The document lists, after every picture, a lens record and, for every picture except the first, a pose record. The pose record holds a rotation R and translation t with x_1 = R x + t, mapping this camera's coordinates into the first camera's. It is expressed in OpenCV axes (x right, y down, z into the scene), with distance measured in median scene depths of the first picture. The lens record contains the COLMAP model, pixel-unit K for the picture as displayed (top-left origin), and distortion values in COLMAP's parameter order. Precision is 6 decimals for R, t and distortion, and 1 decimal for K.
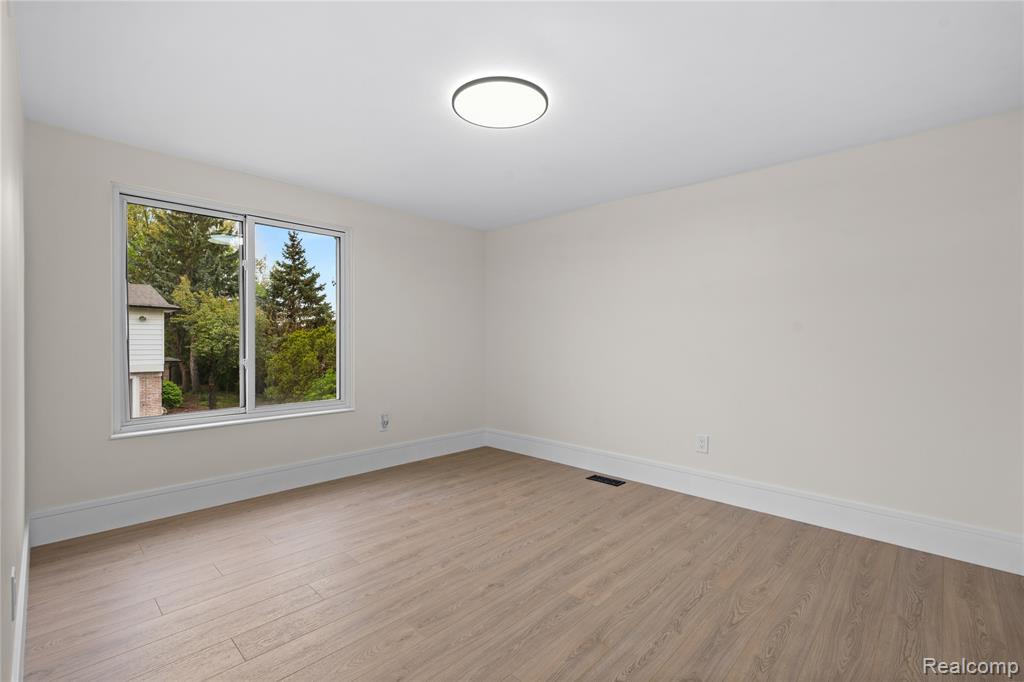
lens RADIAL K [[448.7, 0, 515.7], [0, 448.7, 341.3], [0, 0, 1]] dist [-0.001564, 0.000016]
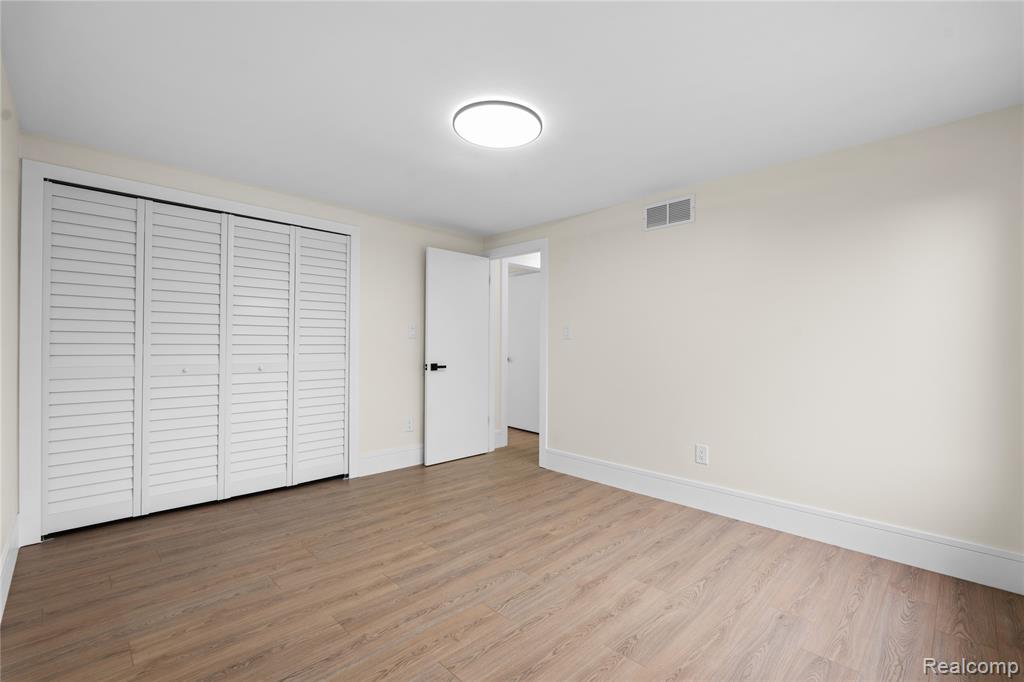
lens RADIAL K [[448.7, 0, 515.7], [0, 448.7, 341.3], [0, 0, 1]] dist [-0.001564, 0.000016]
pose [[-0.999312, -0.013849, 0.034407, -0.118528], [-0.013777, 0.999902, 0.002316, -0.015334], [-0.034435, 0.001841, -0.999405, 2.000054]]
